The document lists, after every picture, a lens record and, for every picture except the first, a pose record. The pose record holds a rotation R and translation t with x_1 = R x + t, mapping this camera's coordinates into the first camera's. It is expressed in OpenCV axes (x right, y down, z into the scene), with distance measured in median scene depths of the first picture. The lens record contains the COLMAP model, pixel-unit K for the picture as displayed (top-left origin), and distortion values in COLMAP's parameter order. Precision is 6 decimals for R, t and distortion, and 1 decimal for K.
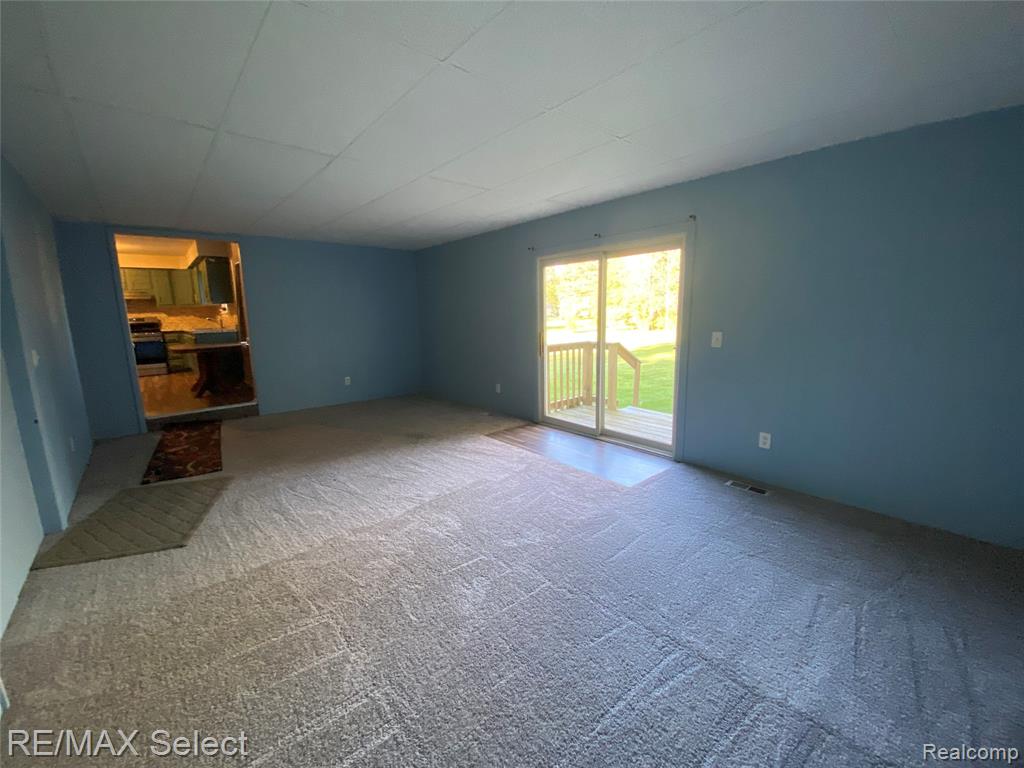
lens RADIAL K [[411.2, 0, 512.0], [0, 411.2, 384.0], [0, 0, 1]] dist [0.017579, -0.019078]
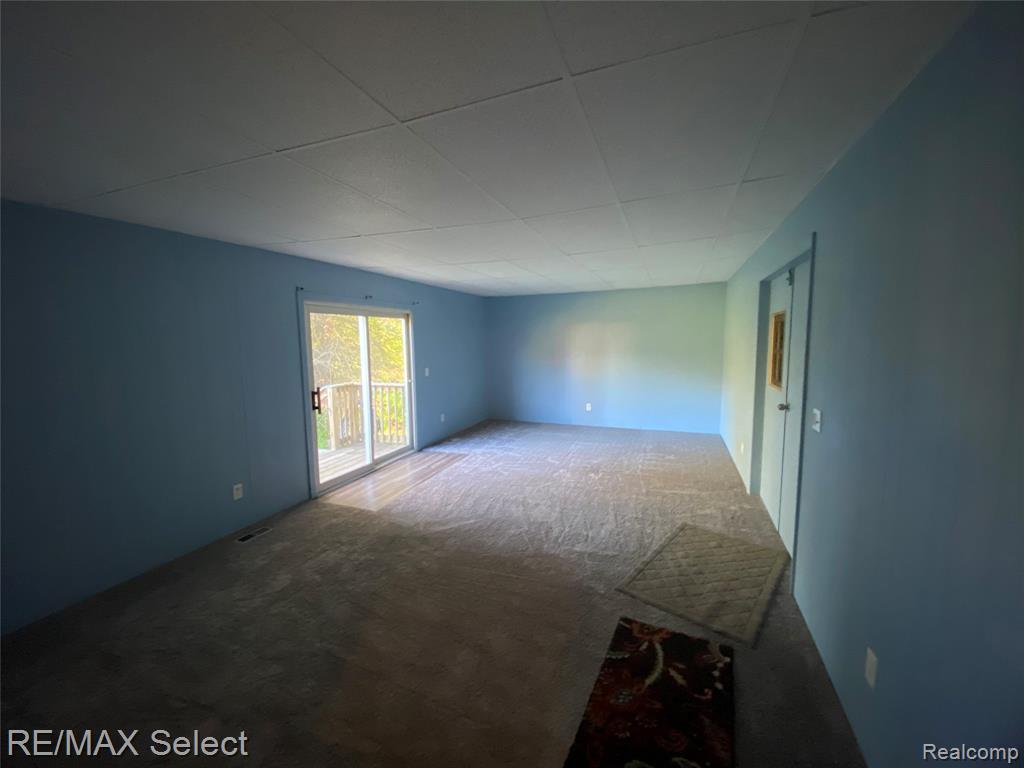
lens RADIAL K [[411.2, 0, 512.0], [0, 411.2, 384.0], [0, 0, 1]] dist [0.017579, -0.019078]
pose [[-0.458279, -0.077219, 0.885448, -1.050721], [0.171908, 0.969707, 0.173541, -0.253010], [-0.872025, 0.231746, -0.431122, 1.211332]]
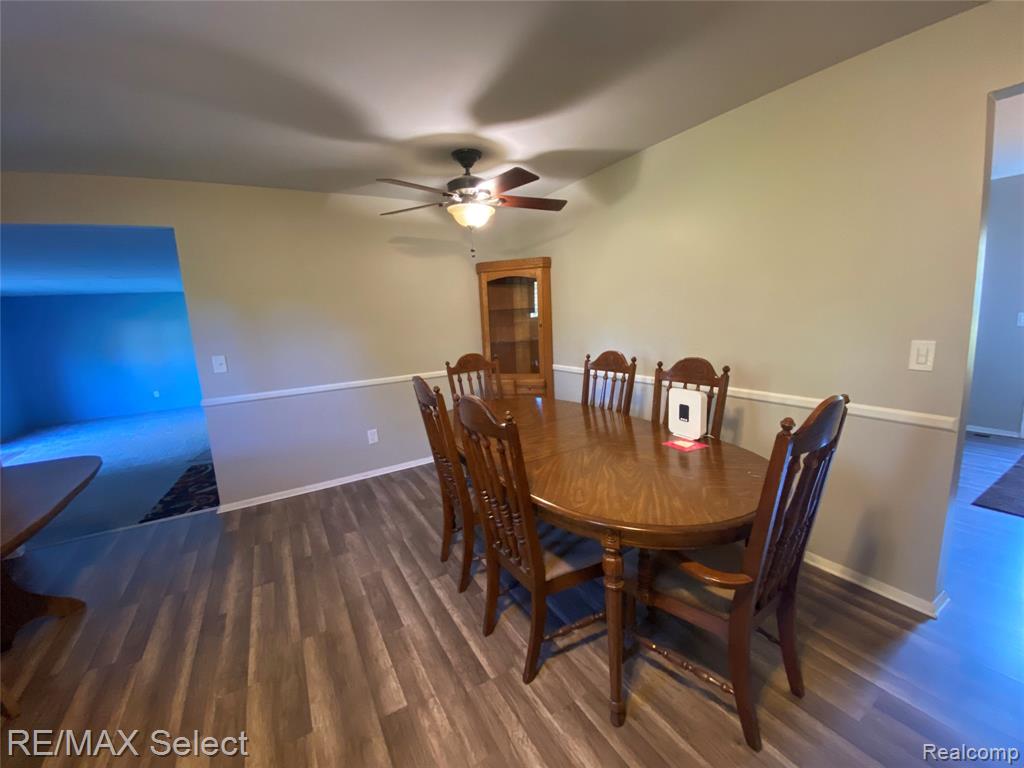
lens RADIAL K [[411.2, 0, 512.0], [0, 411.2, 384.0], [0, 0, 1]] dist [0.017579, -0.019078]
pose [[-0.980849, 0.030651, 0.192341, -1.782862], [0.095553, 0.936255, 0.338078, -0.346750], [-0.169718, 0.349982, -0.921254, 1.763928]]
